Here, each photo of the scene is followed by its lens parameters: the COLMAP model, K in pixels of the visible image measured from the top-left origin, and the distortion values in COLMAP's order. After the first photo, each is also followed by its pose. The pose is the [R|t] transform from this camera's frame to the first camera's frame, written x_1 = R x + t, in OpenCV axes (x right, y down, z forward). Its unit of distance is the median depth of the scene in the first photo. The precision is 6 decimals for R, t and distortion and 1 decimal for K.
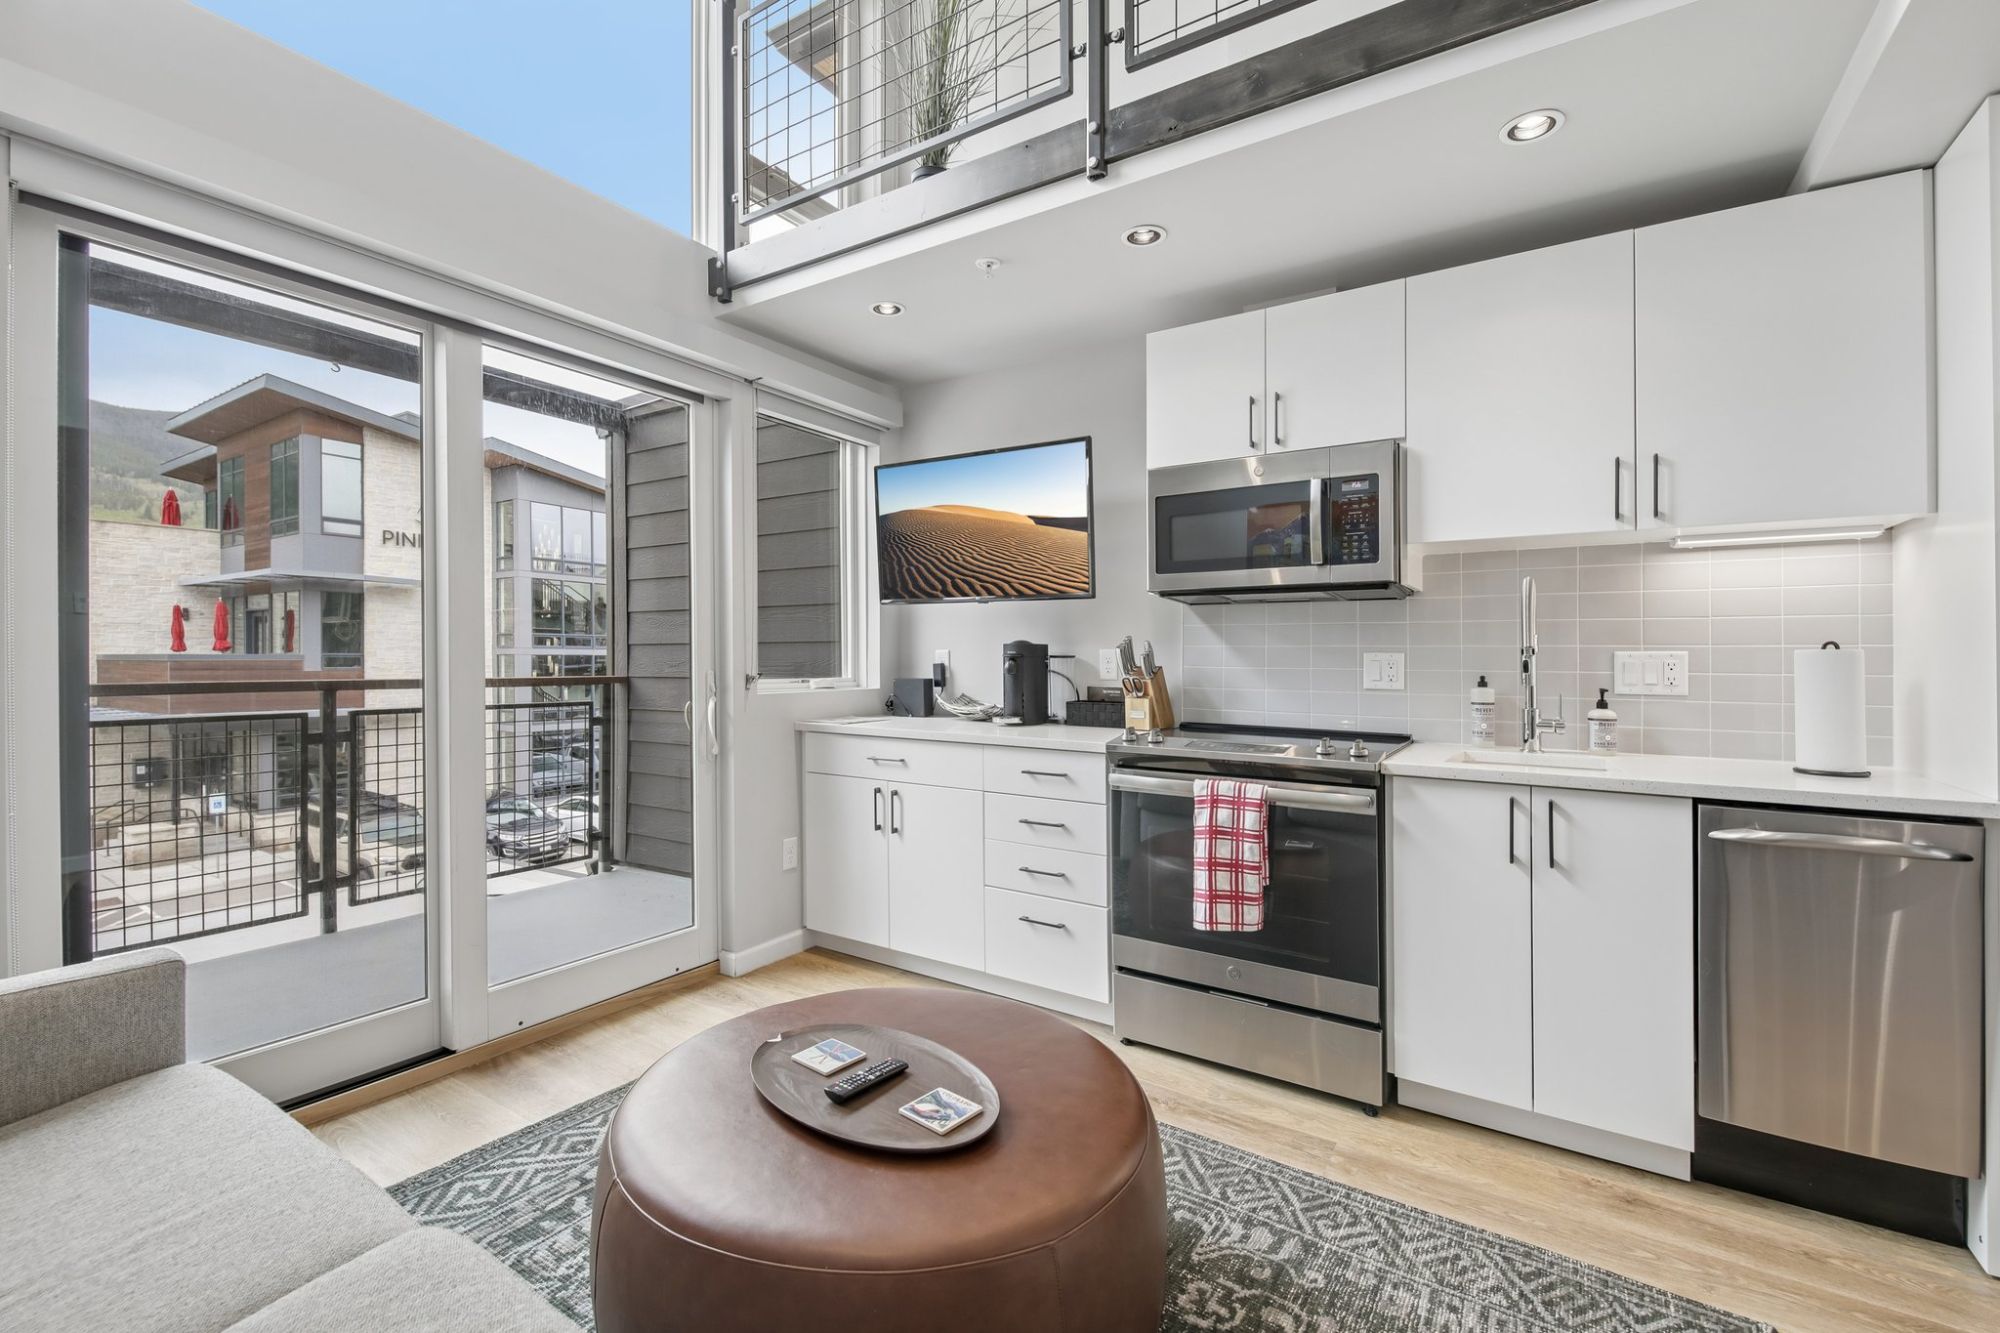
lens RADIAL K [[856.8, 0, 982.5], [0, 856.8, 651.4], [0, 0, 1]] dist [-0.001414, 0.000011]
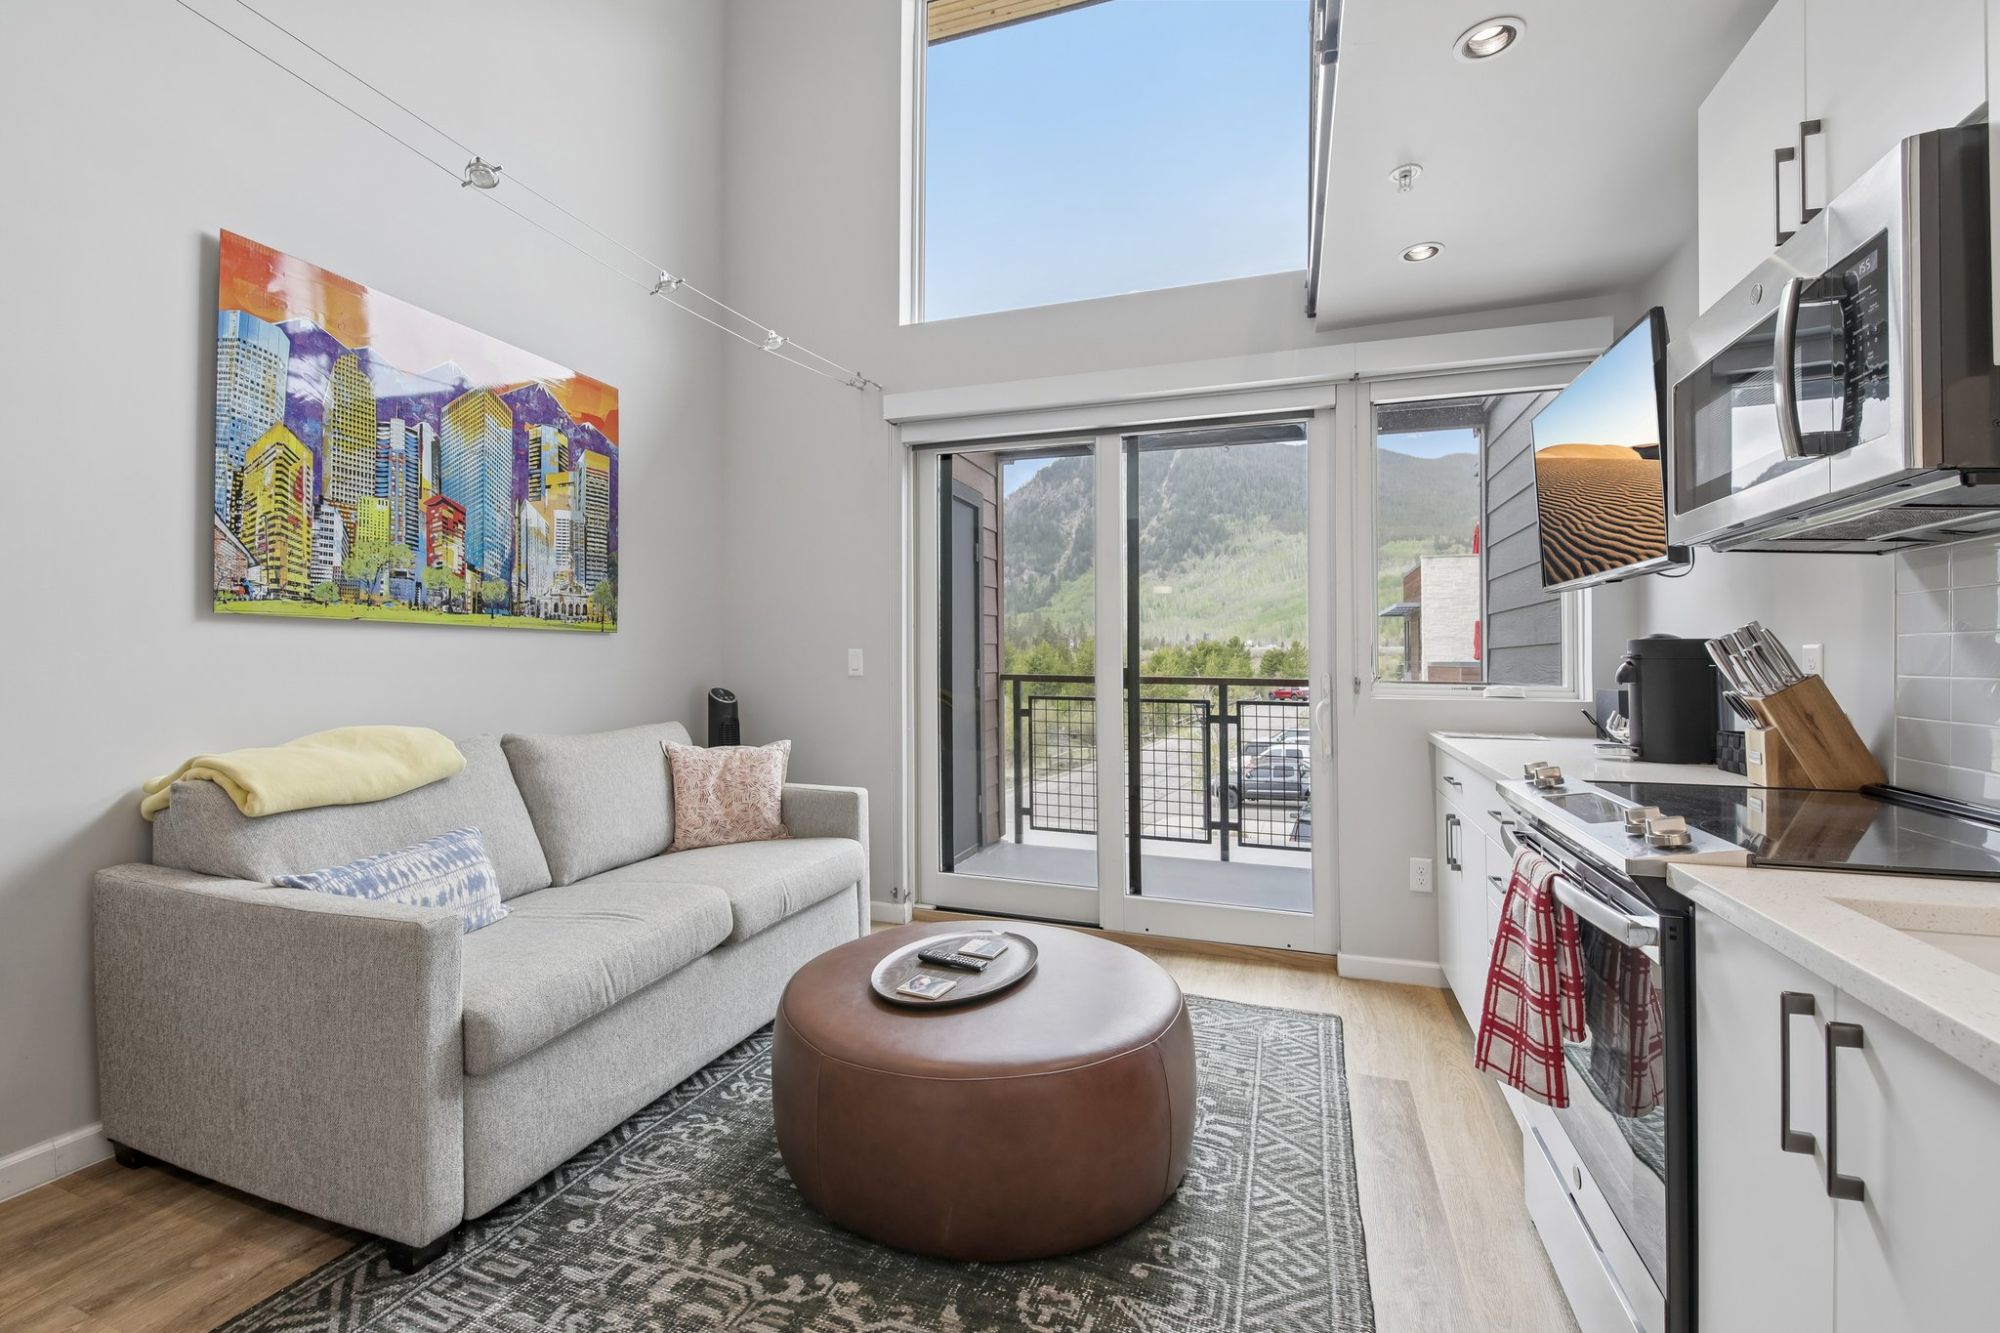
lens RADIAL K [[856.8, 0, 981.4], [0, 856.8, 664.3], [0, 0, 1]] dist [-0.001414, 0.000011]
pose [[0.243837, 0.003531, -0.969810, 0.568155], [-0.002779, 0.999992, 0.002943, 0.010666], [0.969812, 0.001978, 0.243845, 0.335108]]
